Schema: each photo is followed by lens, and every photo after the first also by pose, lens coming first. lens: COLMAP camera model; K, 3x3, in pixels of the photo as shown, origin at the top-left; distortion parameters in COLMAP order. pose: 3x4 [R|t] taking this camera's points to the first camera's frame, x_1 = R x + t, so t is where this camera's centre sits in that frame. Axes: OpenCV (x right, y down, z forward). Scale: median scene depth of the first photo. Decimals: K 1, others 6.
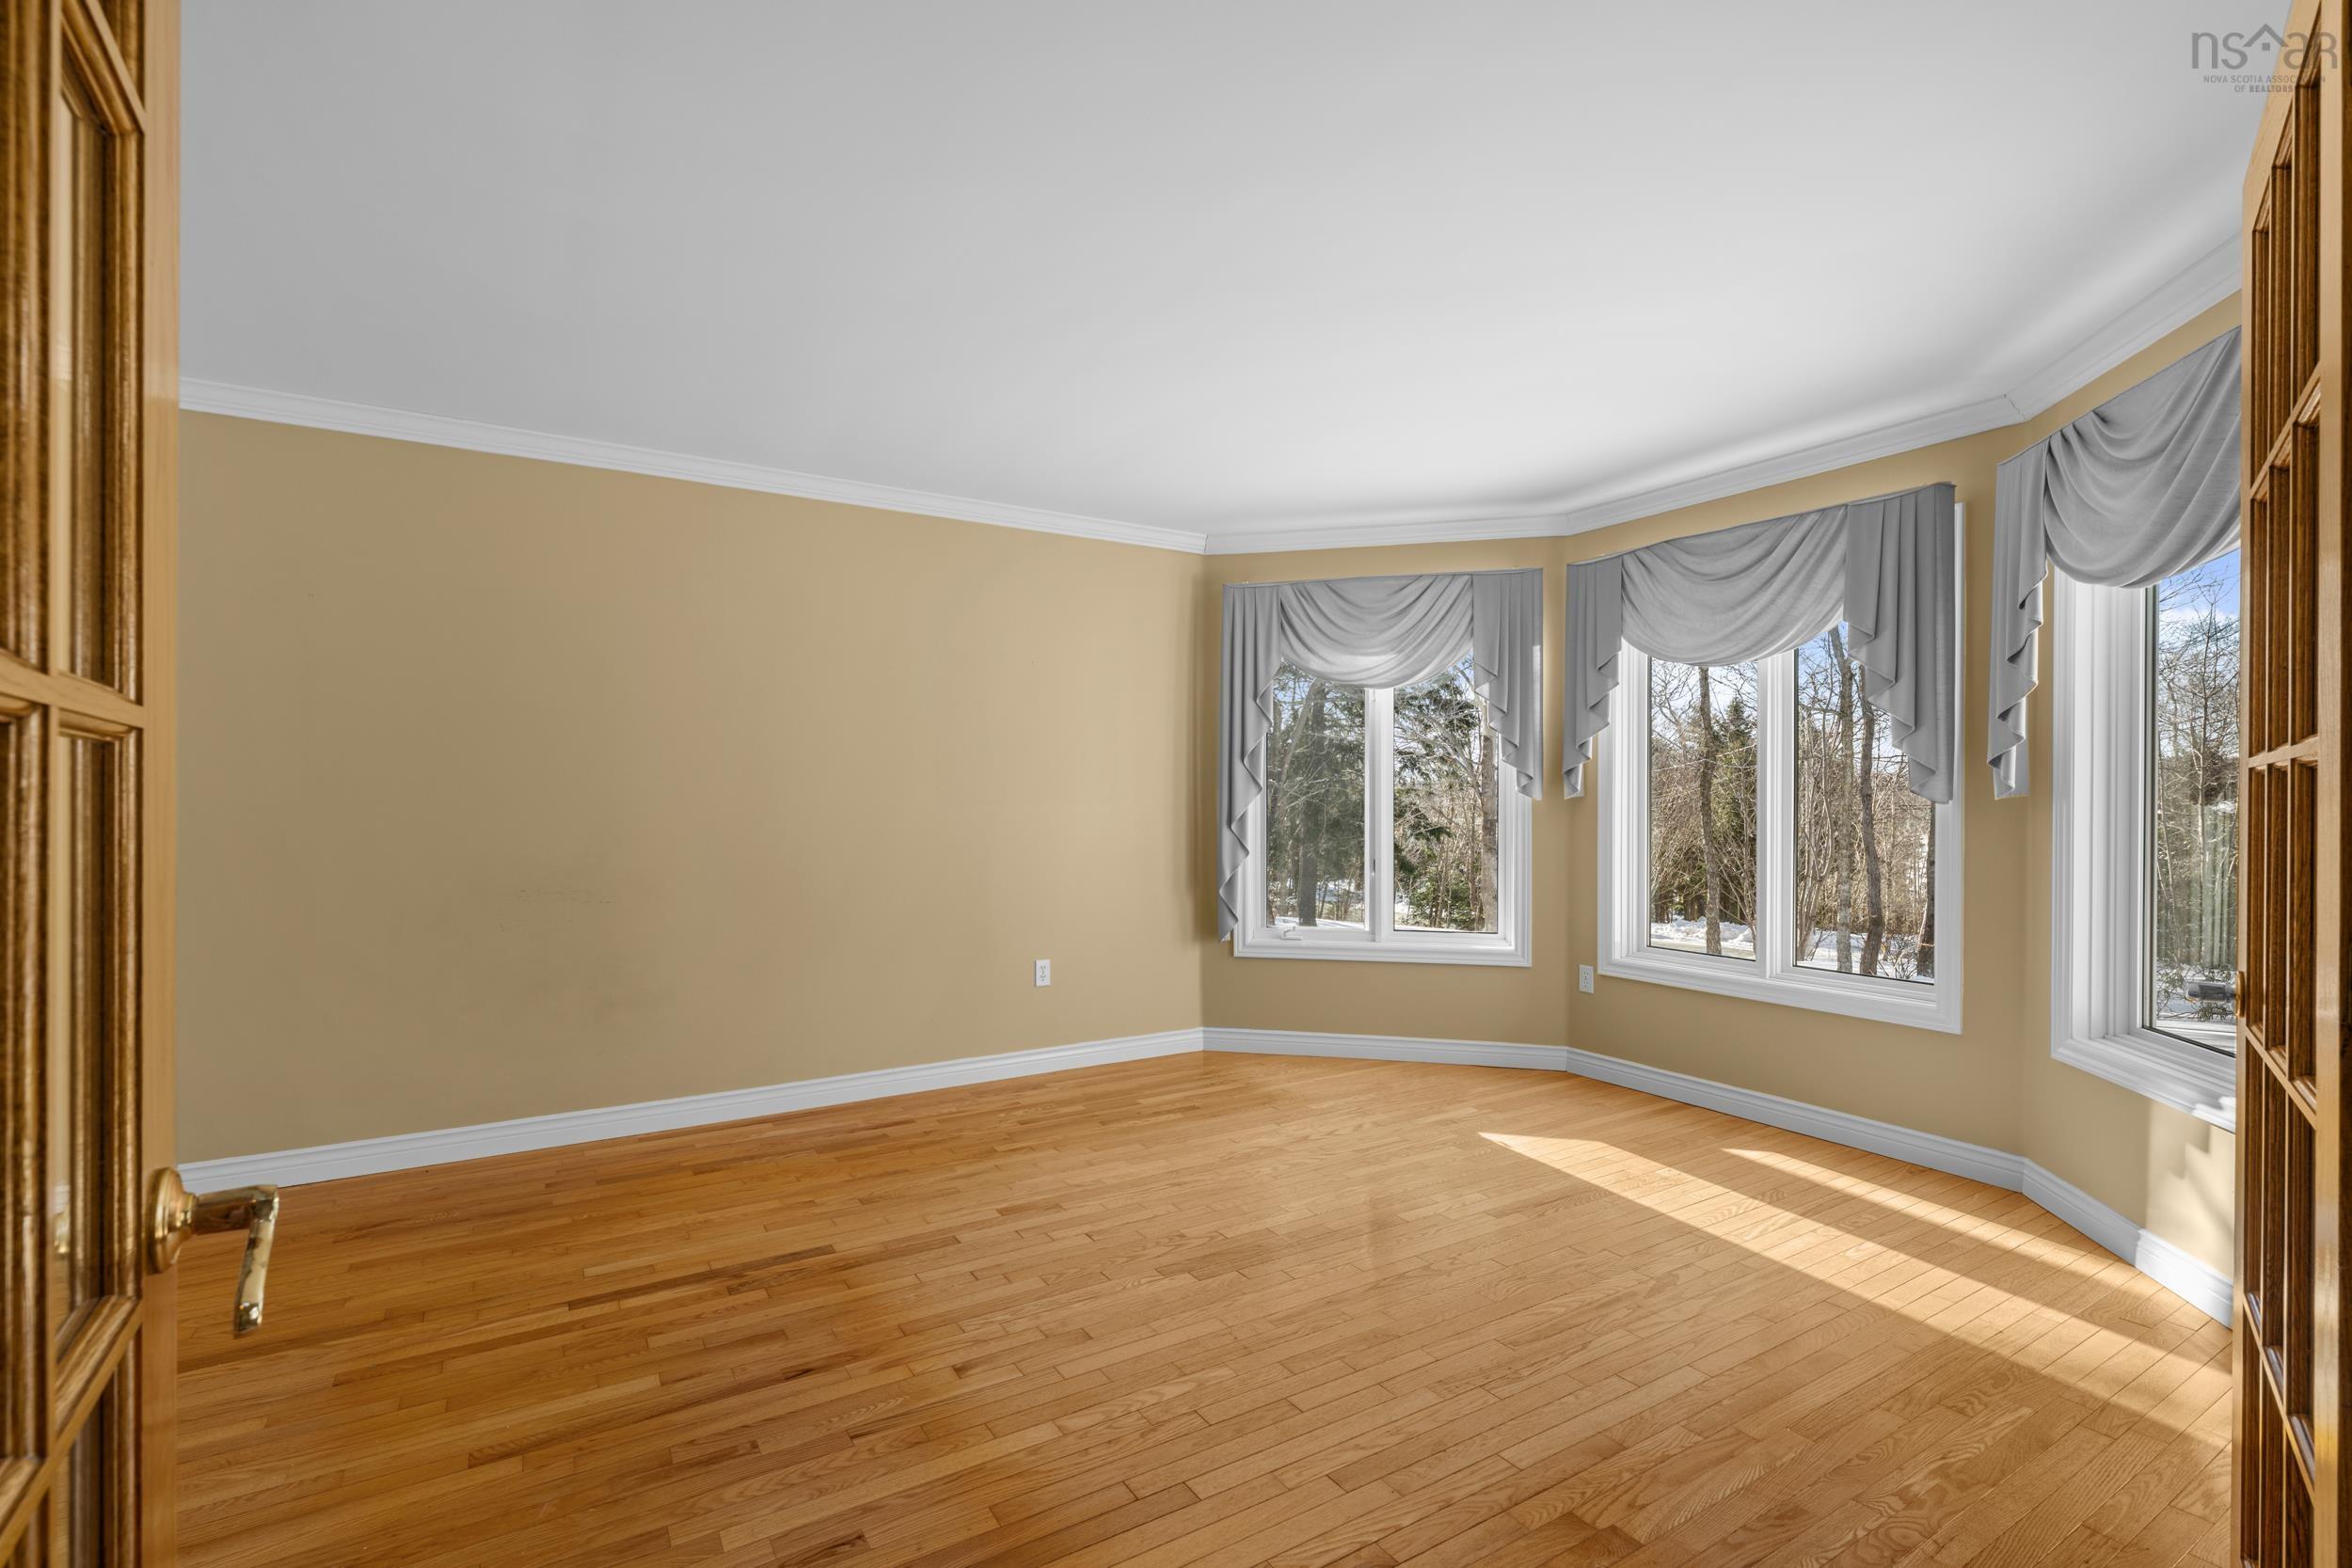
lens RADIAL K [[1045.8, 0, 1180.4], [0, 1045.8, 815.8], [0, 0, 1]] dist [-0.002588, 0.001357]
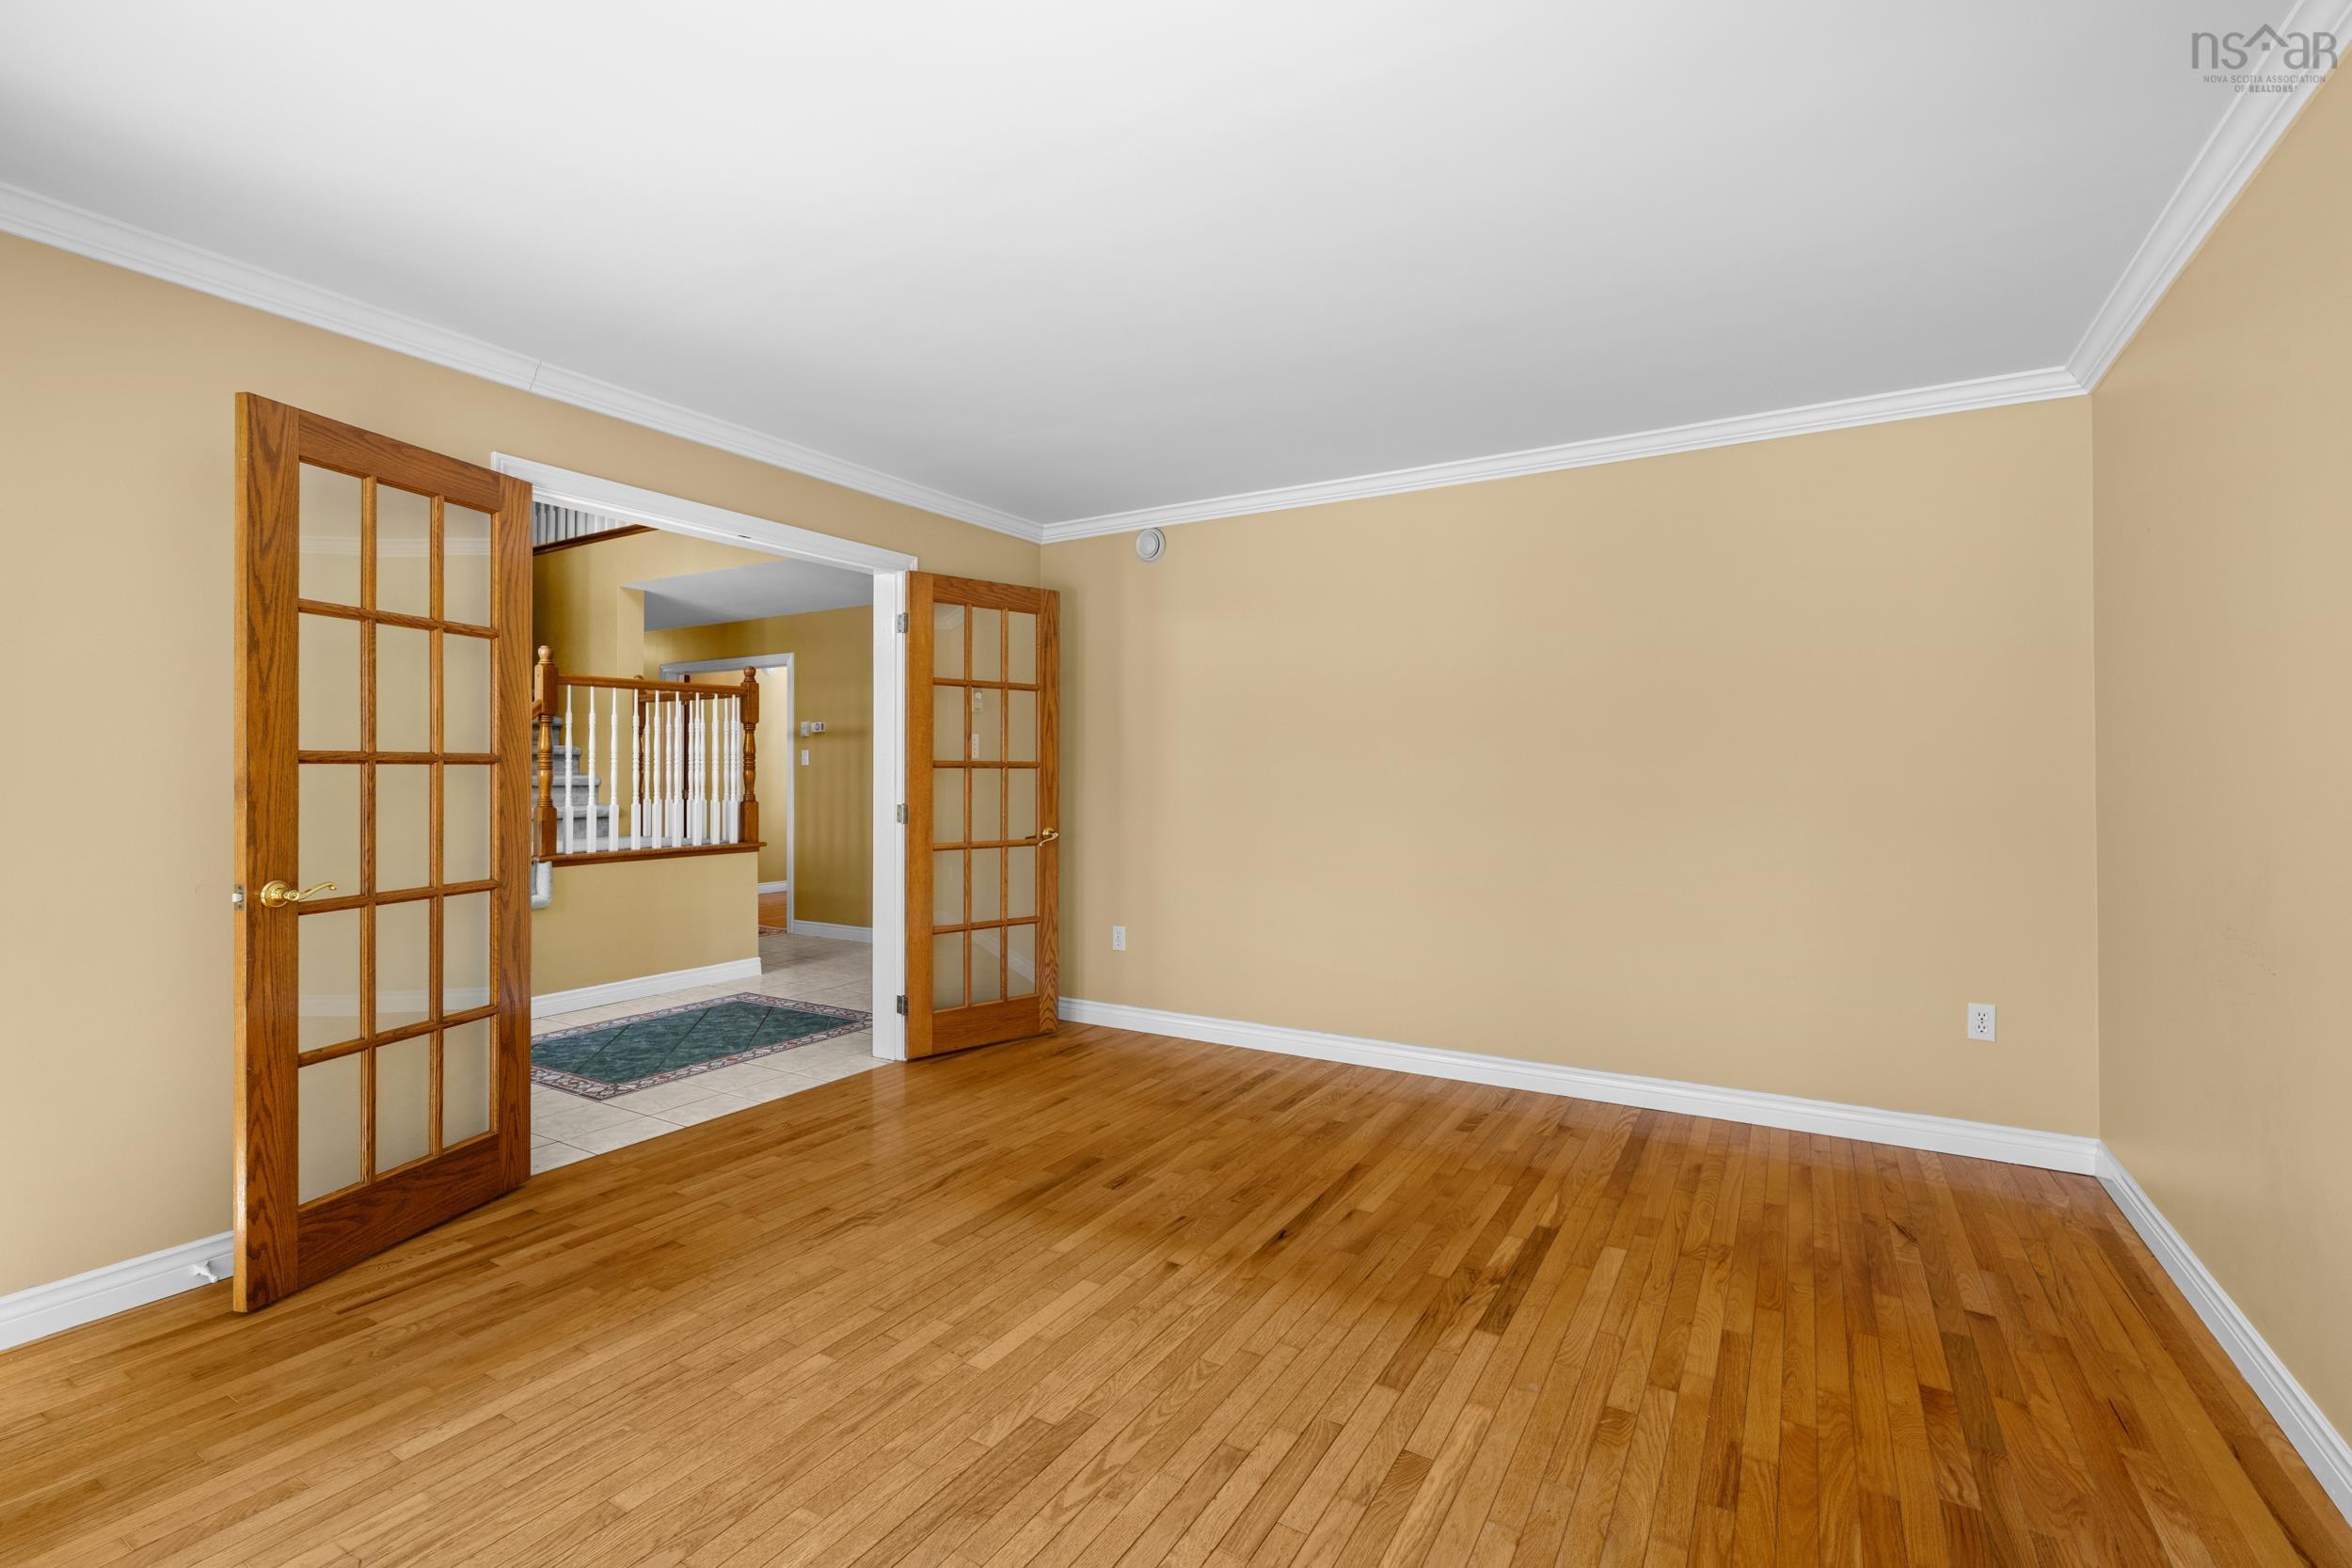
lens RADIAL K [[1045.8, 0, 1180.2], [0, 1045.8, 755.4], [0, 0, 1]] dist [-0.002588, 0.001357]
pose [[-0.890905, -0.008777, -0.454106, 0.221743], [-0.006858, 0.999959, -0.005874, -0.024443], [0.454139, -0.002119, -0.890928, 1.419385]]
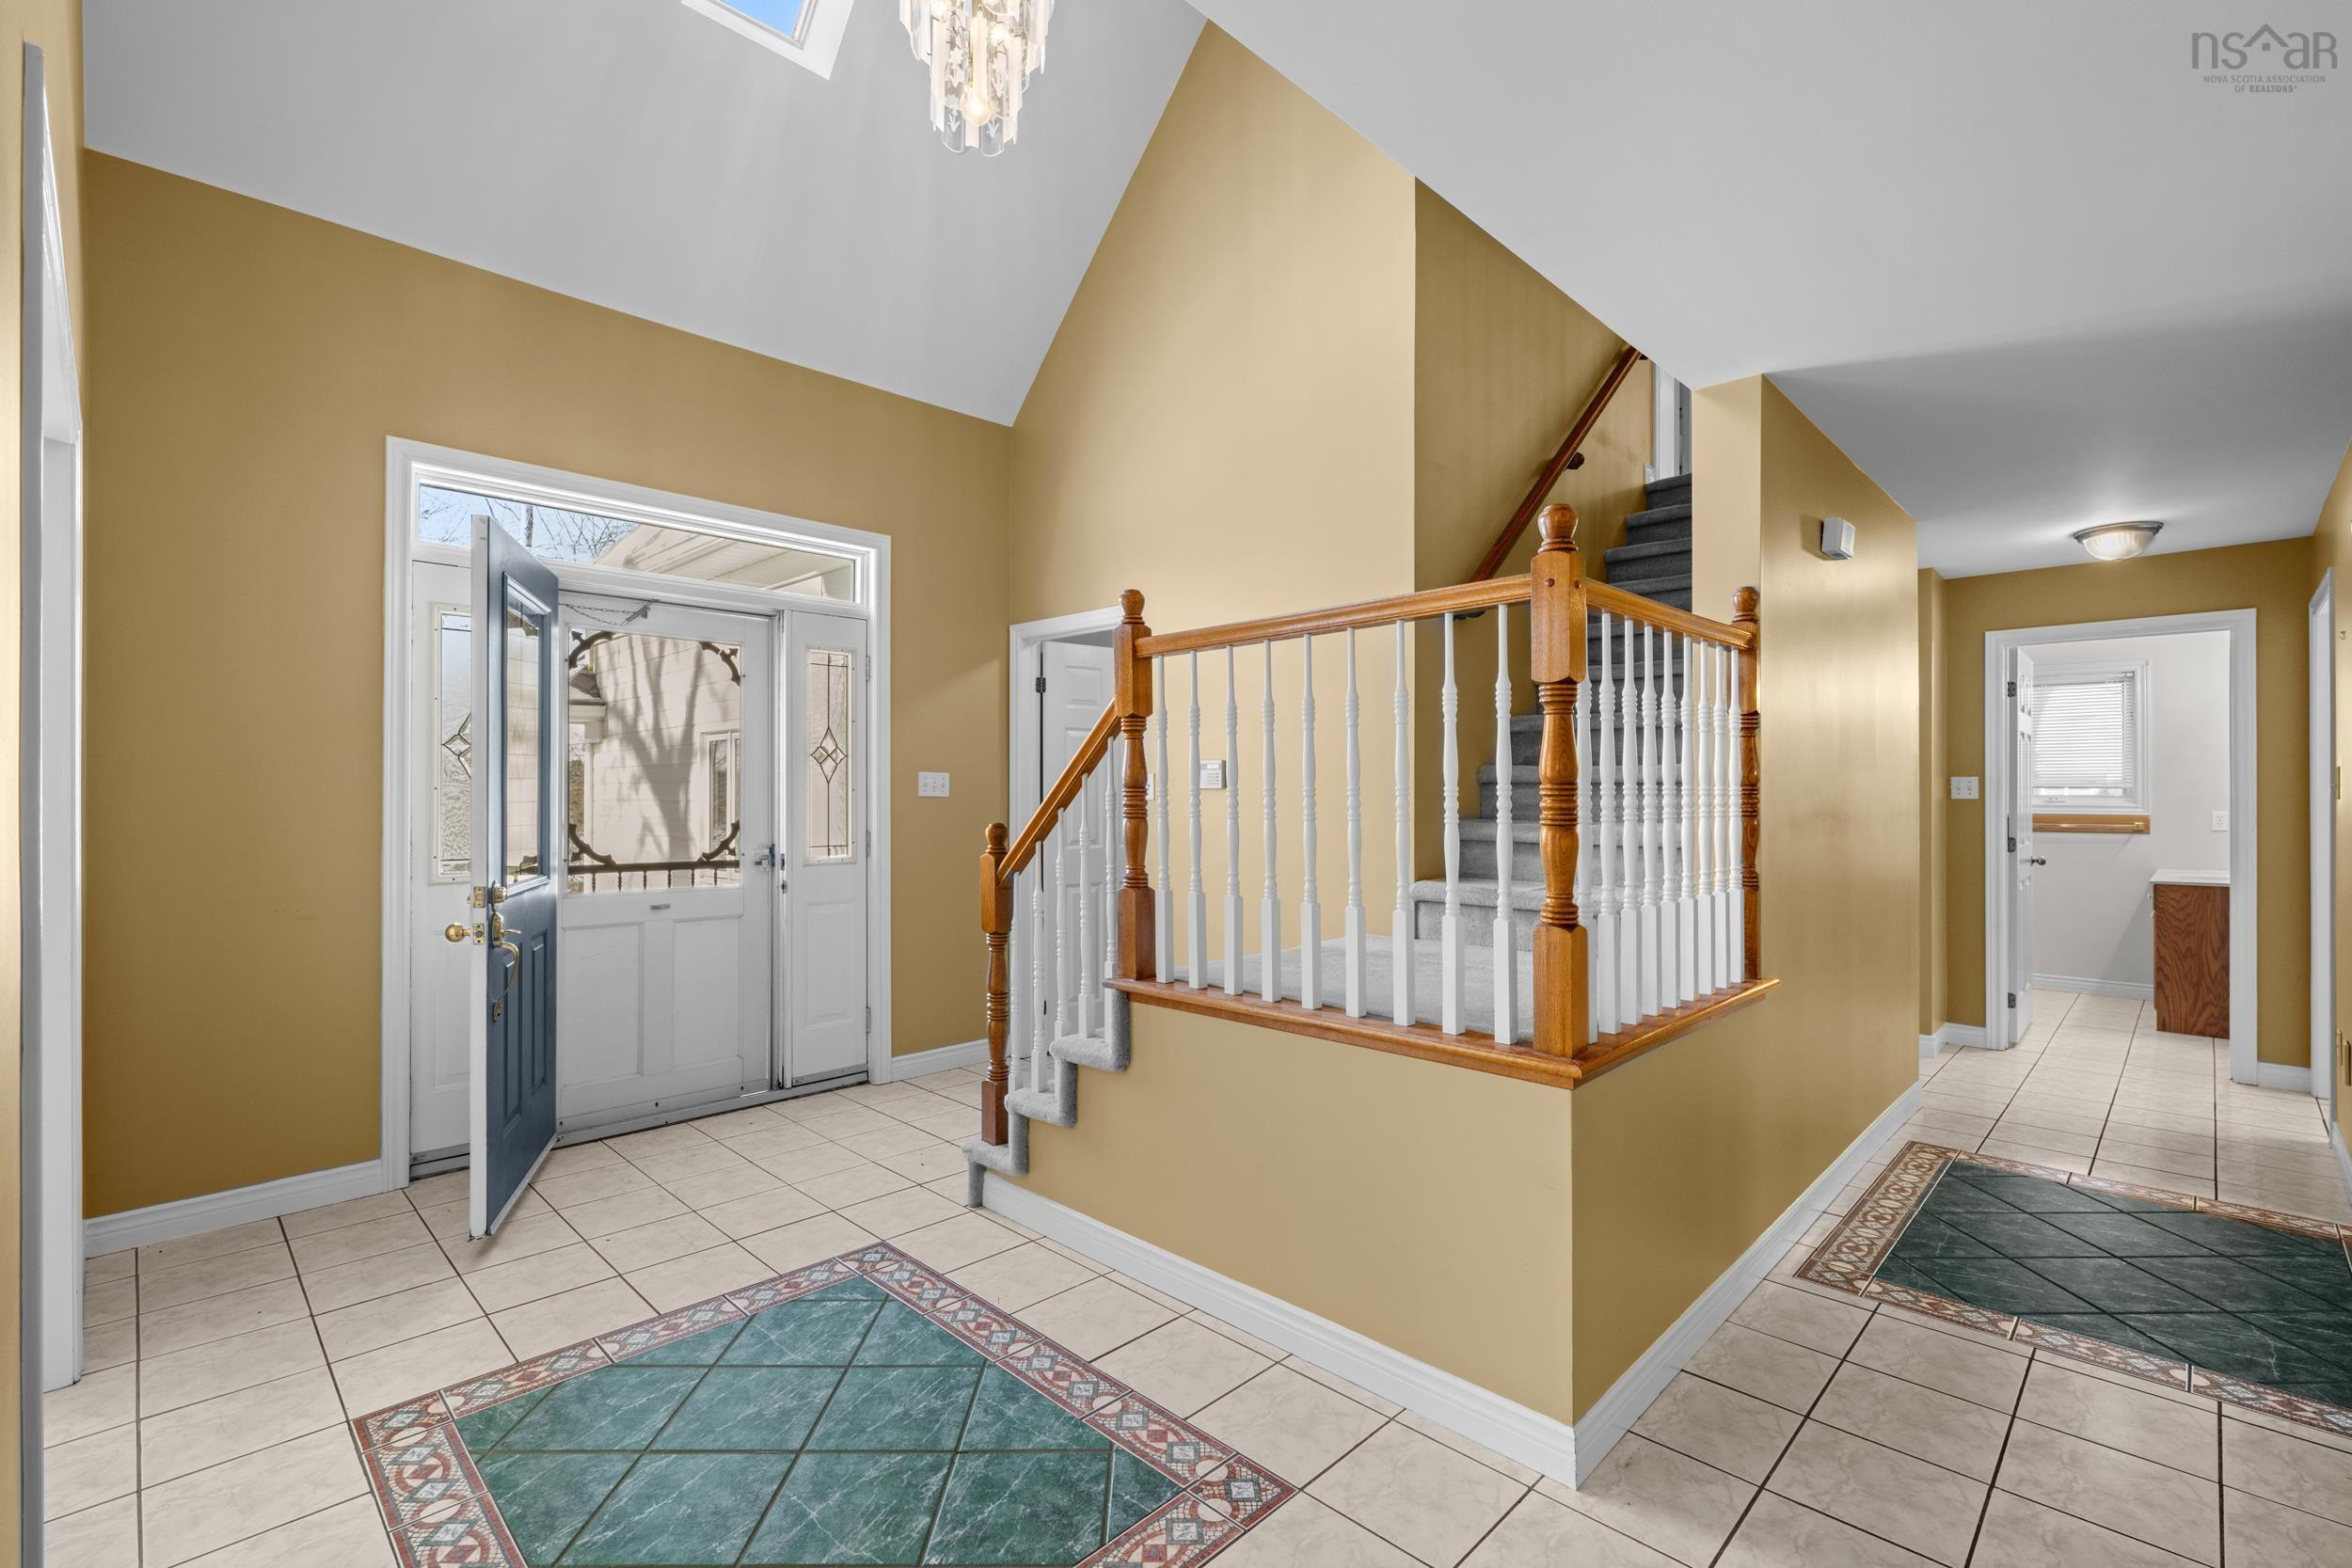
lens RADIAL K [[1045.8, 0, 1175.2], [0, 1045.8, 786.3], [0, 0, 1]] dist [-0.002588, 0.001357]
pose [[-0.229536, 0.002352, 0.973297, -0.525526], [0.014884, 0.999889, 0.001094, -0.032992], [-0.973186, 0.014737, -0.229545, -0.355369]]
